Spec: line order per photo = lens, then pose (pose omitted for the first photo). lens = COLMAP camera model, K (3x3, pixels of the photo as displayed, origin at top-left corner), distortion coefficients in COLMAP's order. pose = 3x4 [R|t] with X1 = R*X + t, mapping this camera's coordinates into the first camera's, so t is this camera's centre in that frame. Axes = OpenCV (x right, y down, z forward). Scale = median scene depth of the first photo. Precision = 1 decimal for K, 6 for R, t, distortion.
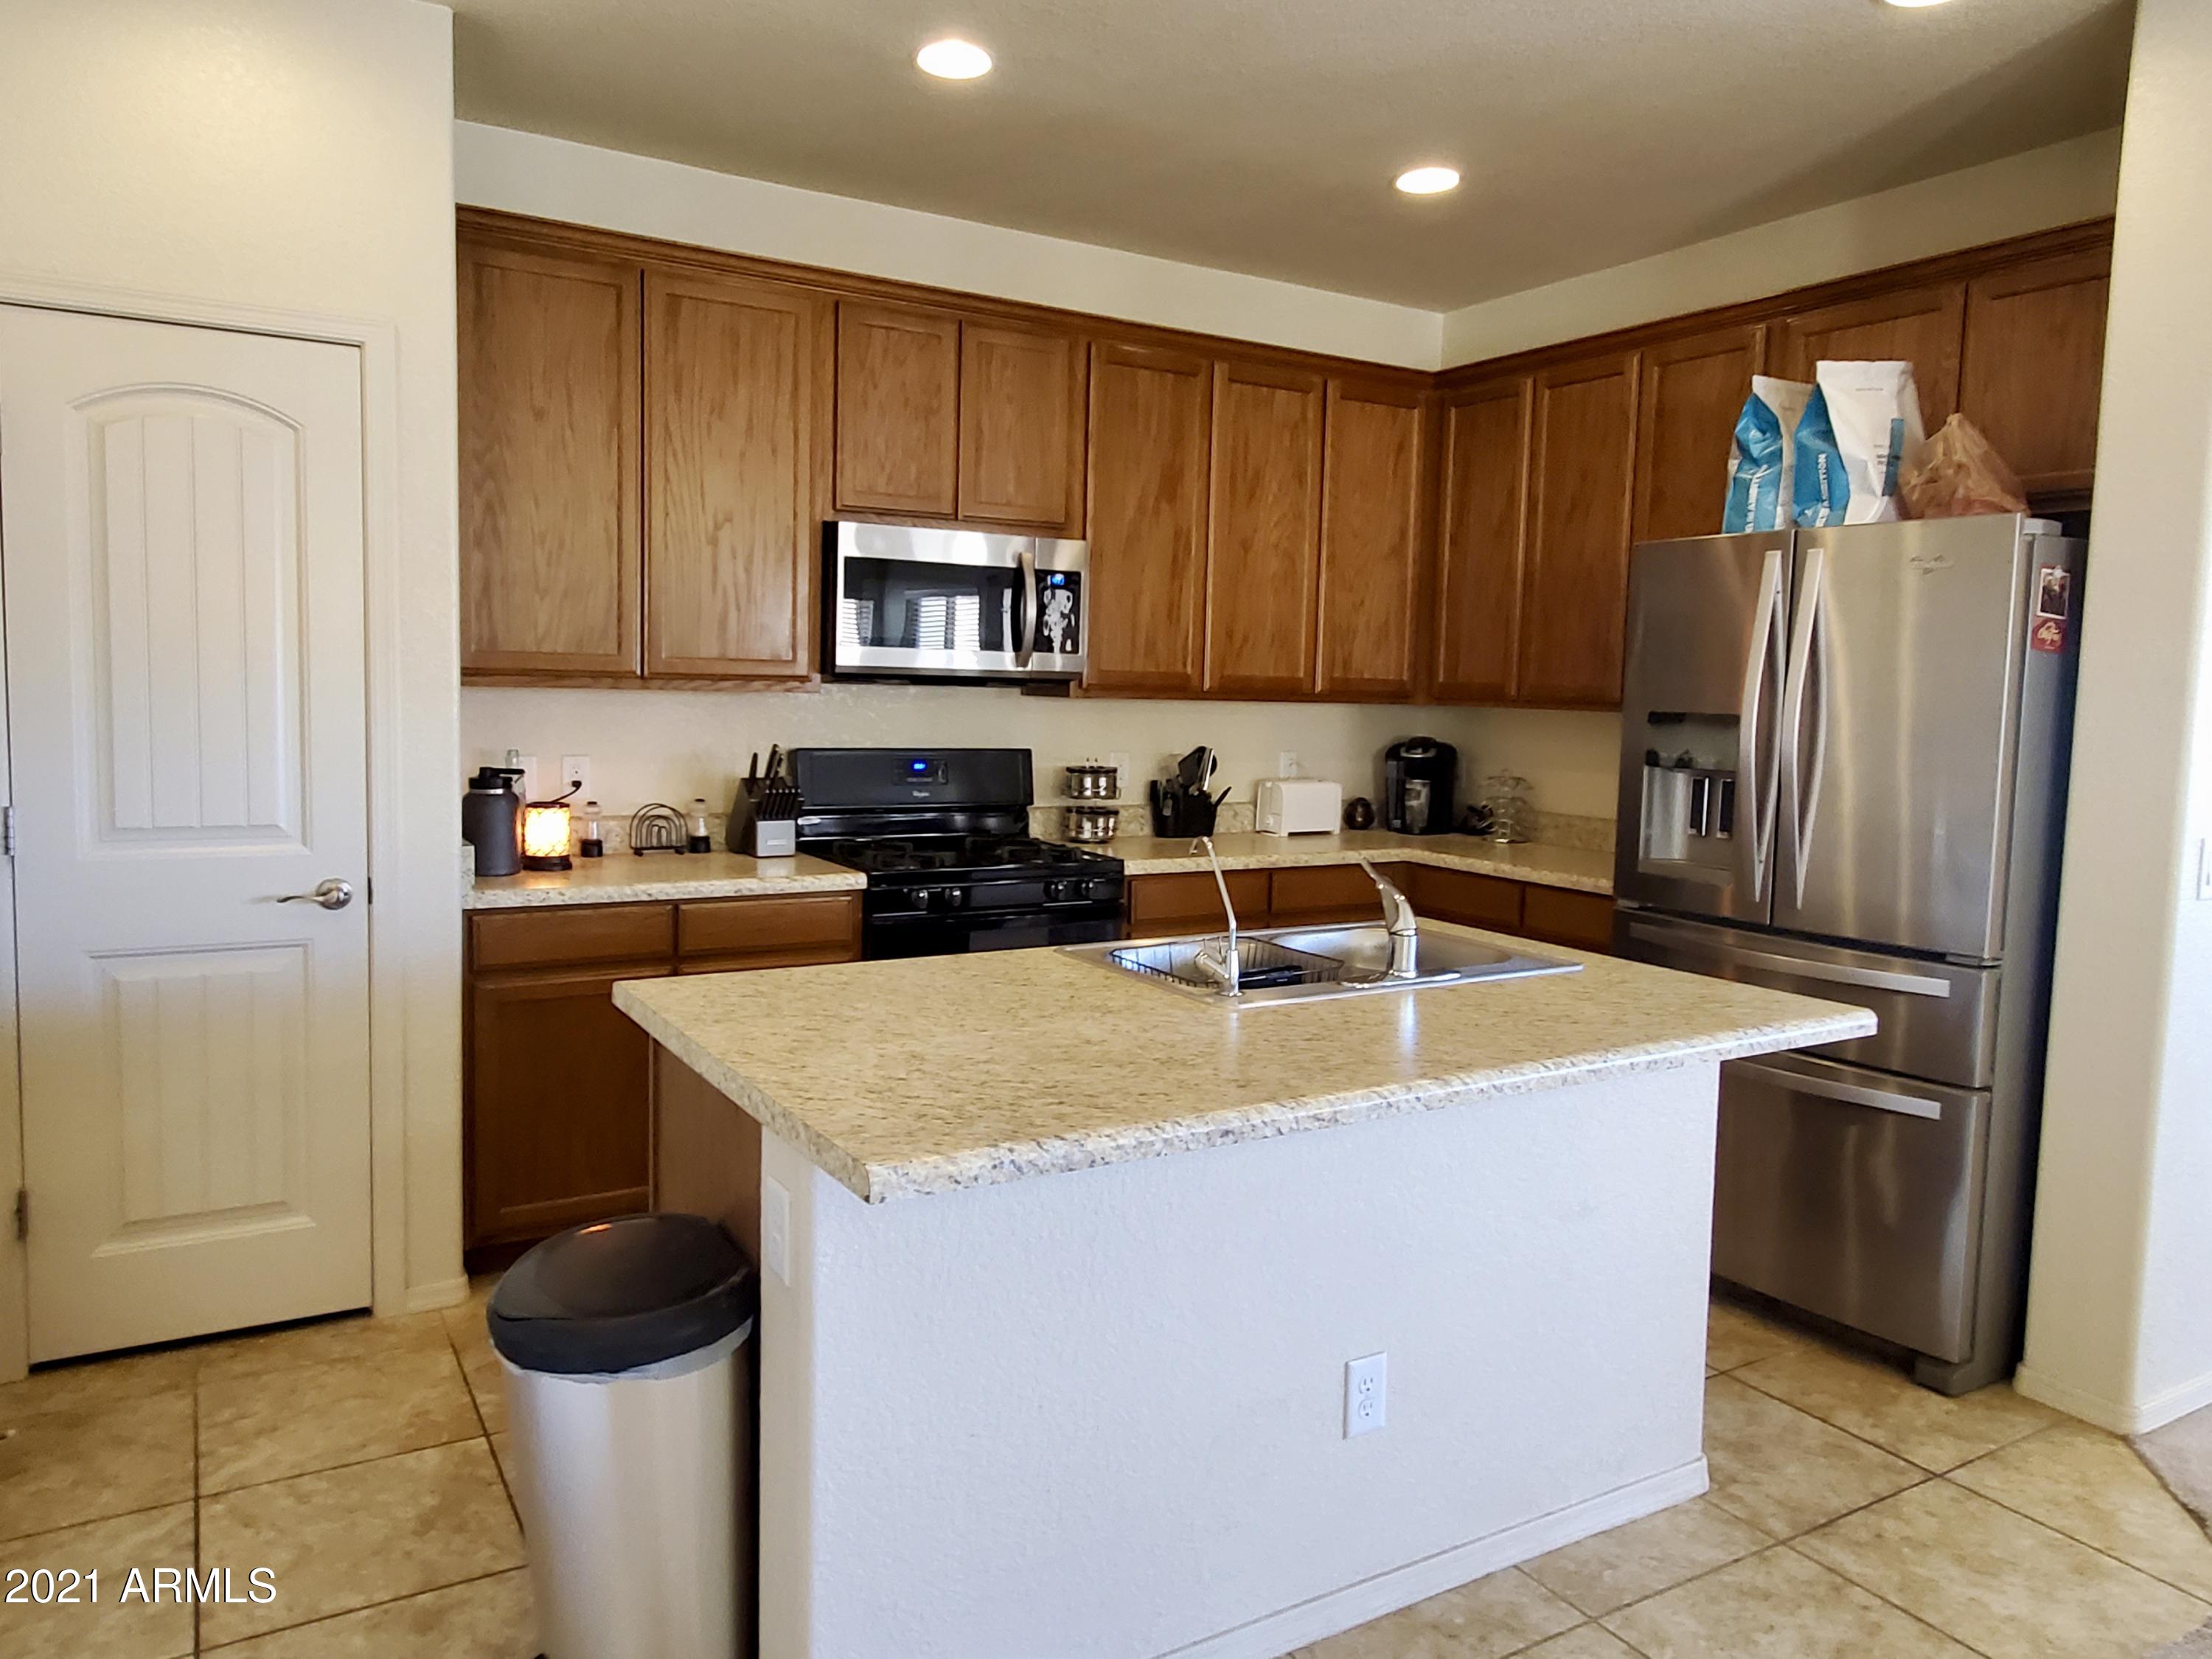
lens RADIAL K [[1512.6, 0, 1108.5], [0, 1512.6, 815.3], [0, 0, 1]] dist [0.010389, -0.005149]
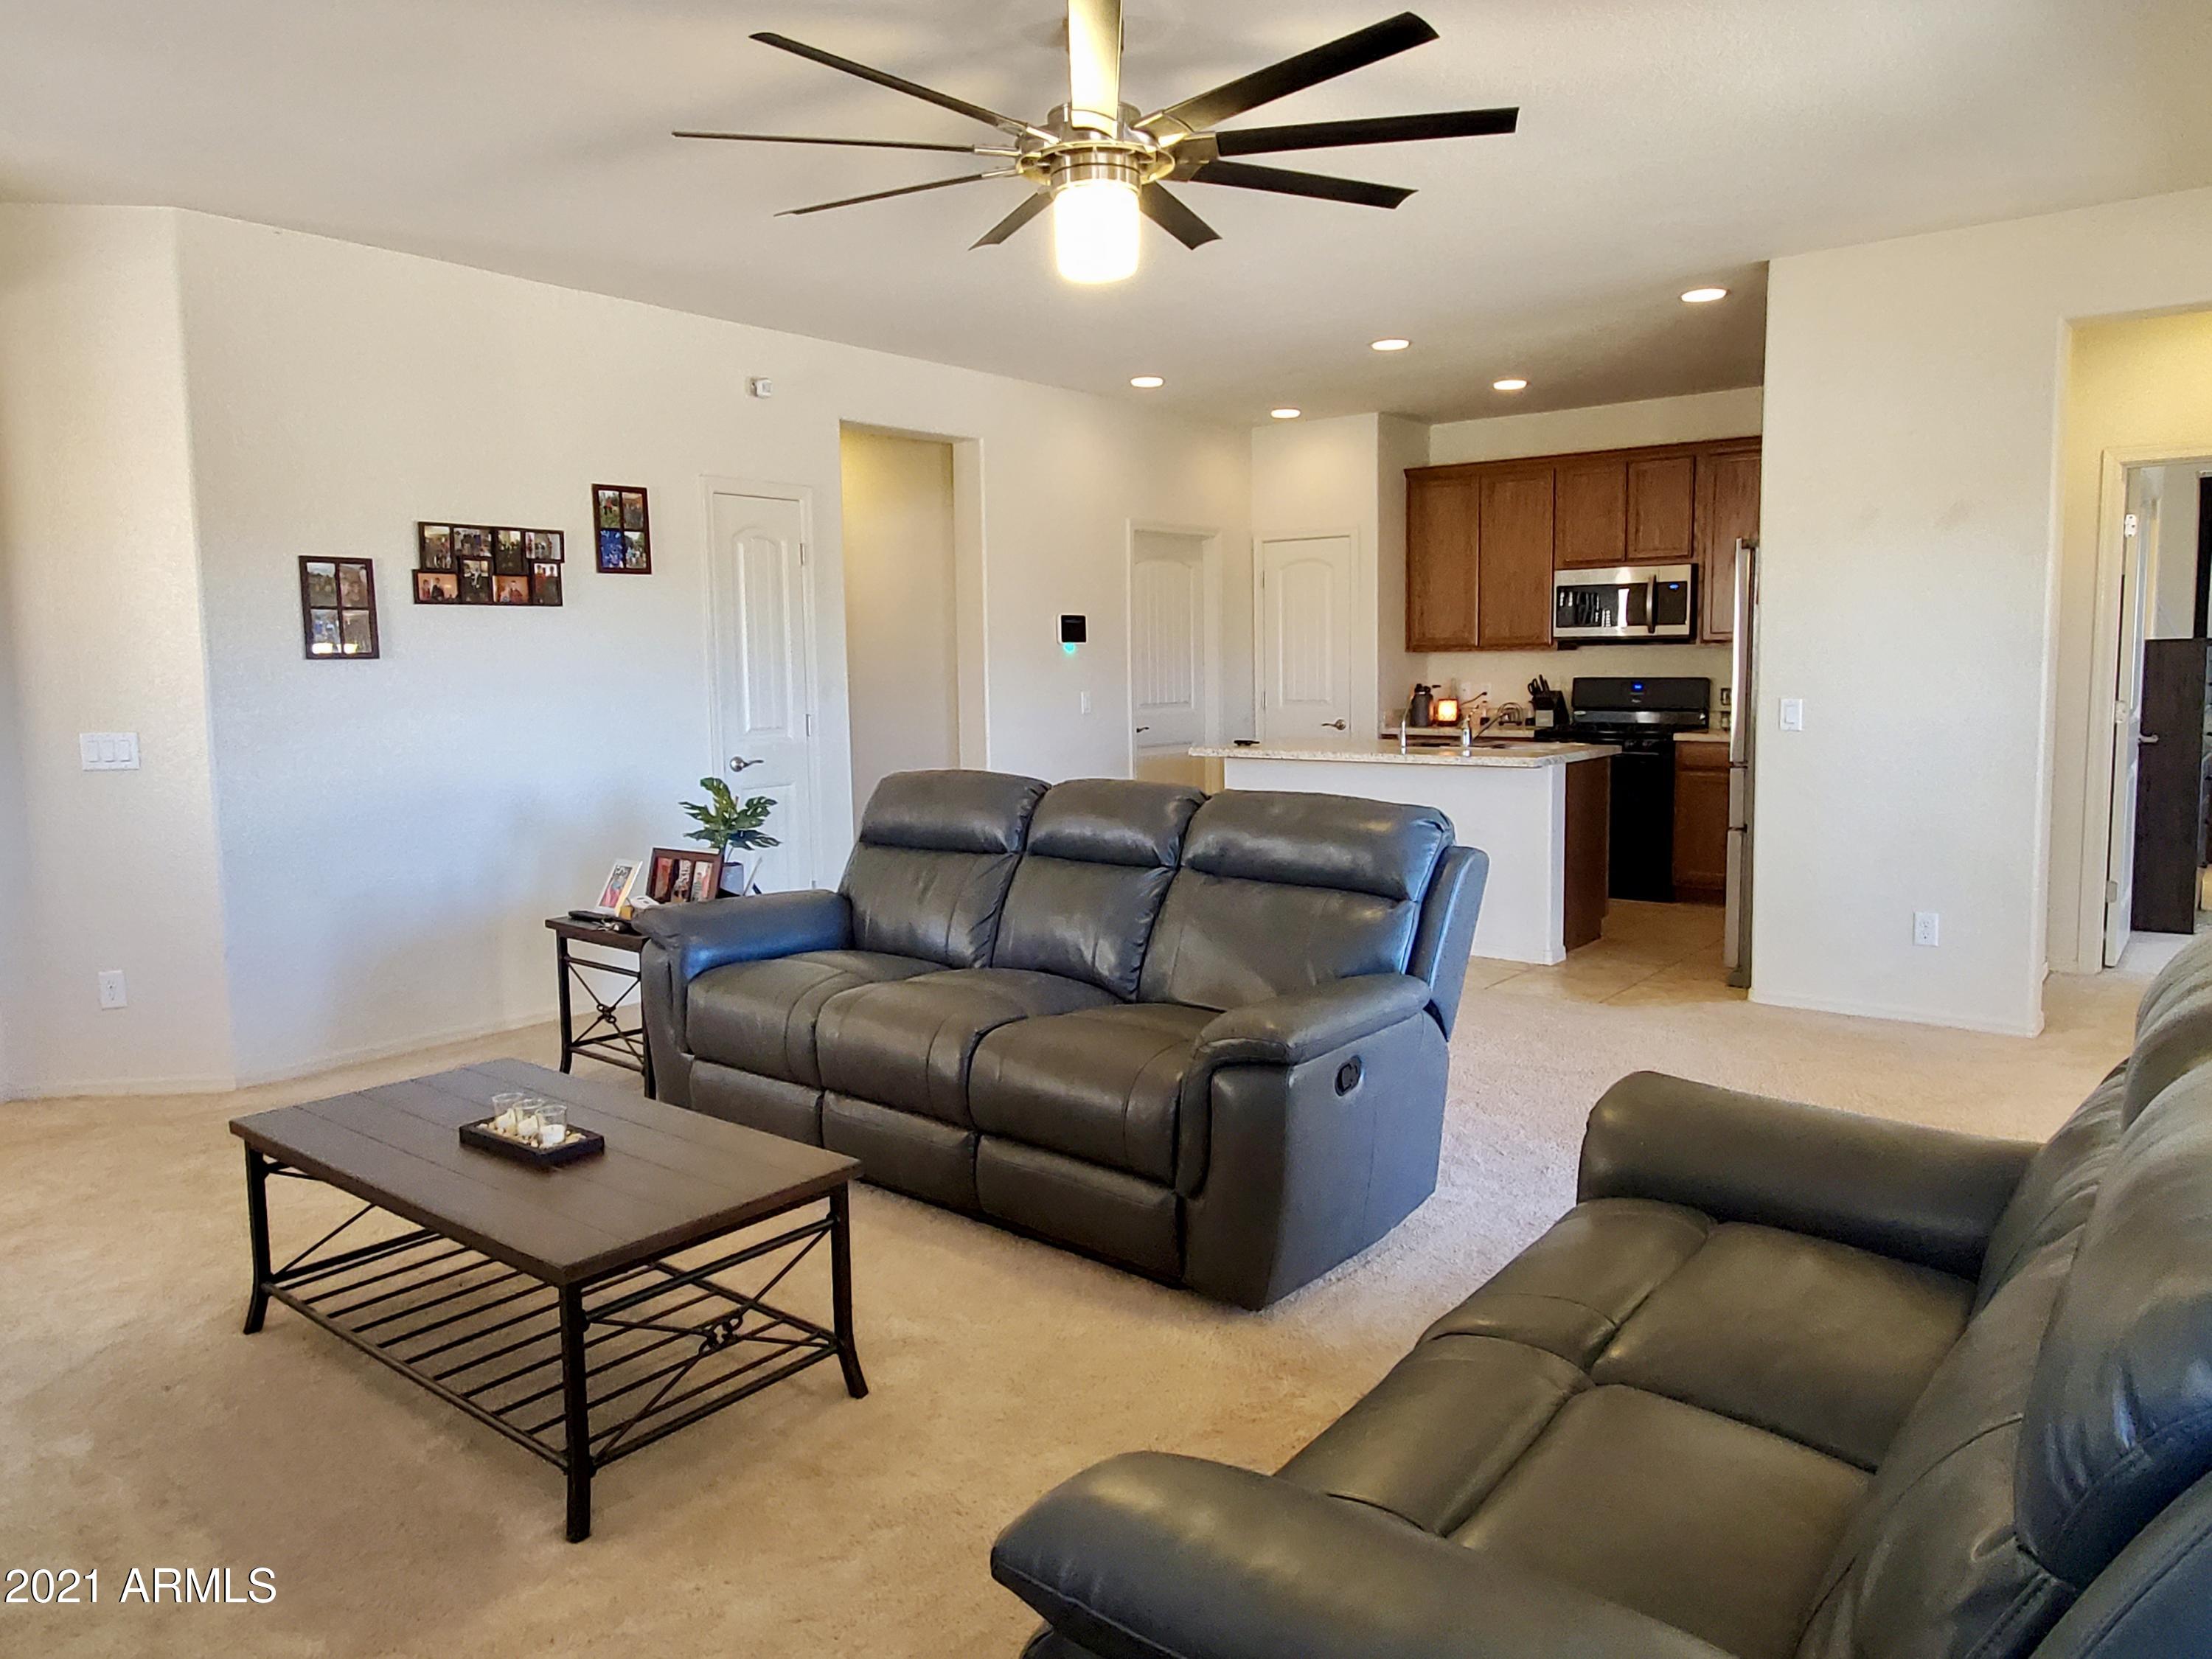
lens RADIAL K [[1512.6, 0, 1110.1], [0, 1512.6, 822.8], [0, 0, 1]] dist [0.010389, -0.005149]
pose [[0.351662, 0.076982, -0.932956, 1.834053], [-0.057809, 0.996497, 0.060434, 0.079835], [0.934340, 0.032681, 0.354881, -0.396588]]
